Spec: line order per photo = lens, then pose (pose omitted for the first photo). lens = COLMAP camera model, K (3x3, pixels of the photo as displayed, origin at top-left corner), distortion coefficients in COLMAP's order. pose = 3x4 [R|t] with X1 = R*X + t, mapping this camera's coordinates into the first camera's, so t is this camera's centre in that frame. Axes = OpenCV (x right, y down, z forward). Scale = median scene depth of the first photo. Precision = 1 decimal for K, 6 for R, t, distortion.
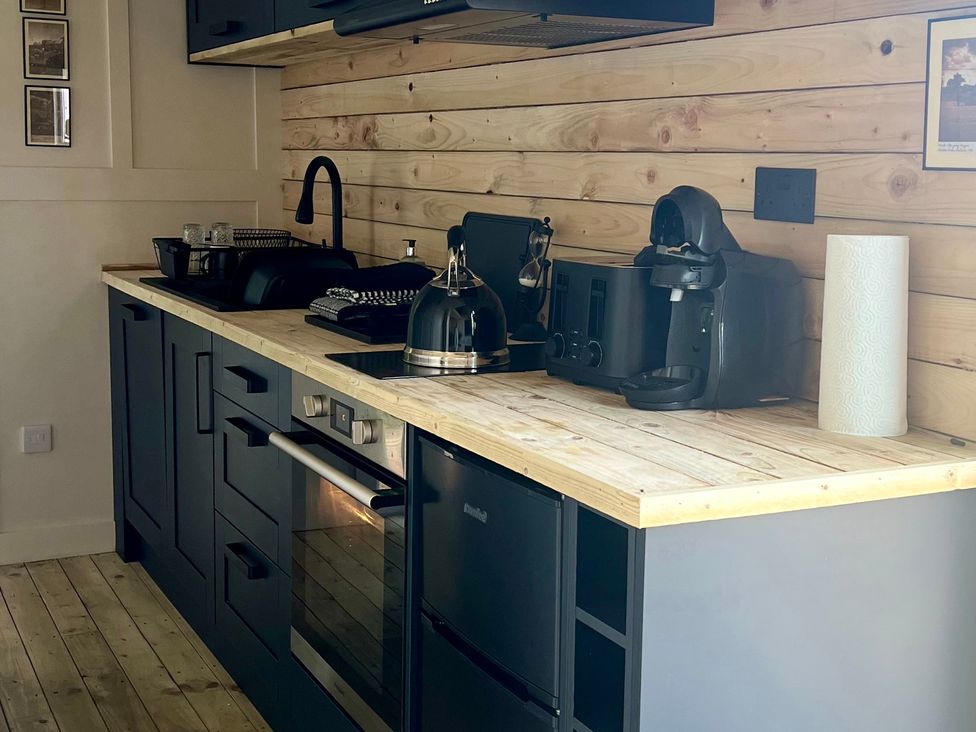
lens RADIAL K [[1342.0, 0, 488.9], [0, 1342.0, 324.4], [0, 0, 1]] dist [0.042821, 0.018112]
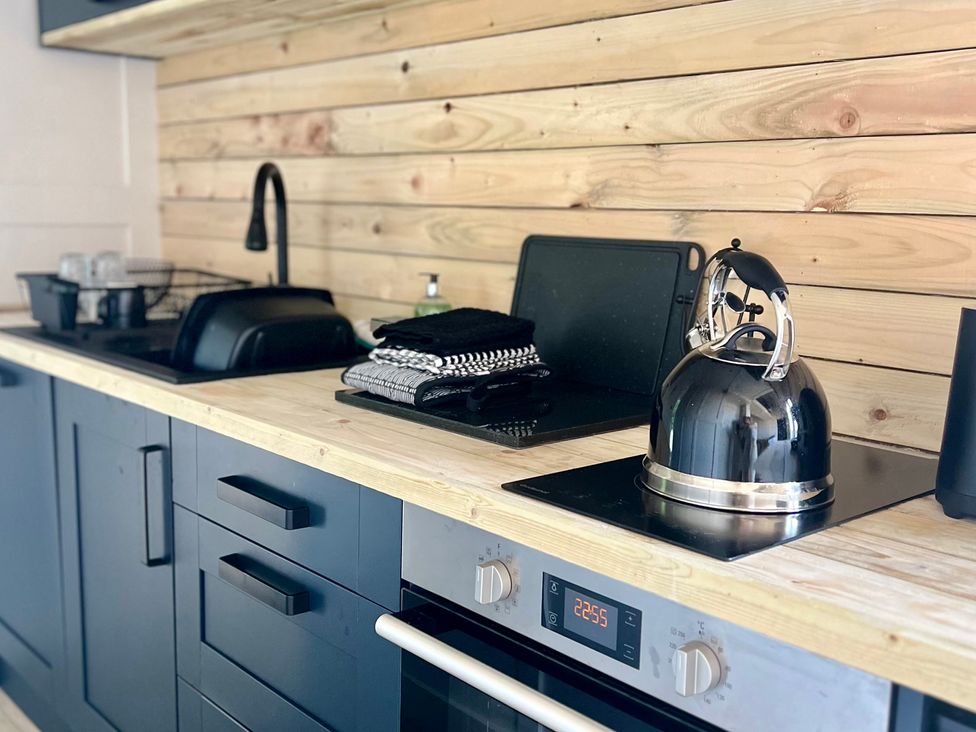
lens RADIAL K [[1088.2, 0, 488.0], [0, 1088.2, 366.0], [0, 0, 1]] dist [0.023021, -0.017347]
pose [[0.967634, -0.033259, 0.250155, -0.187227], [0.025915, 0.999133, 0.032598, -0.032765], [-0.251022, -0.025060, 0.967657, 0.439398]]
